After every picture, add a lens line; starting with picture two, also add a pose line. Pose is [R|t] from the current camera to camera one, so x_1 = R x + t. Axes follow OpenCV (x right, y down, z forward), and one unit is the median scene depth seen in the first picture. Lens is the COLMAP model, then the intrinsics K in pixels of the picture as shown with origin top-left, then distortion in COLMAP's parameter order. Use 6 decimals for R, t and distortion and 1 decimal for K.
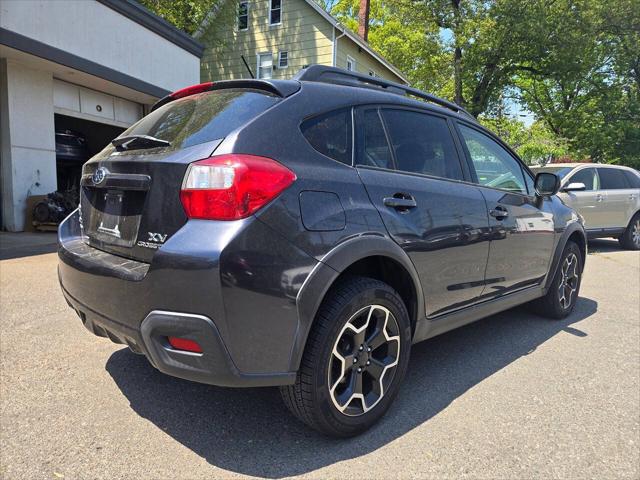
lens RADIAL K [[438.3, 0, 319.9], [0, 438.3, 247.0], [0, 0, 1]] dist [0.048833, -0.043638]
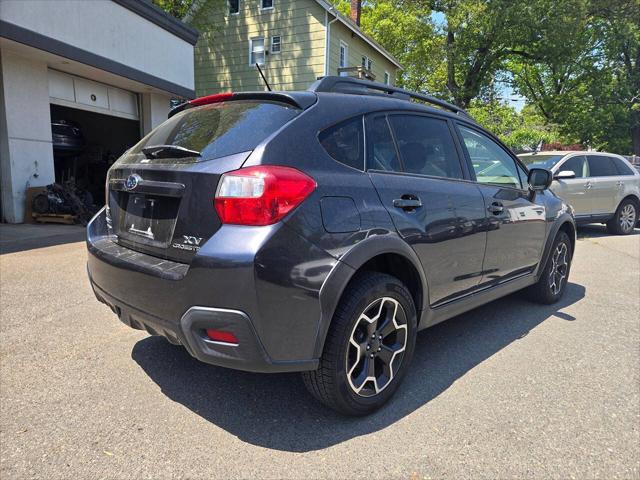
lens RADIAL K [[438.3, 0, 321.0], [0, 438.3, 246.1], [0, 0, 1]] dist [0.048833, -0.043638]
pose [[0.999747, -0.011176, 0.019540, -0.036815], [0.010542, 0.999425, 0.032239, -0.021547], [-0.019889, -0.032025, 0.999289, -0.061348]]
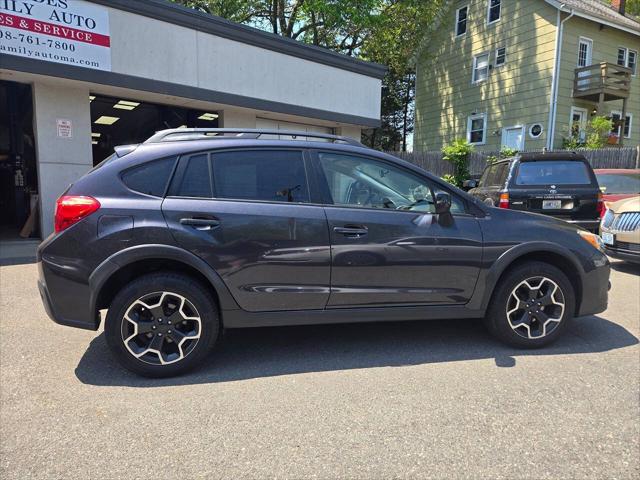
lens RADIAL K [[438.3, 0, 308.7], [0, 438.3, 241.6], [0, 0, 1]] dist [0.048833, -0.043638]
pose [[0.825254, 0.036331, -0.563592, 0.855884], [-0.049238, 0.998757, -0.007715, -0.030207], [0.562612, 0.034117, 0.826017, 0.028738]]
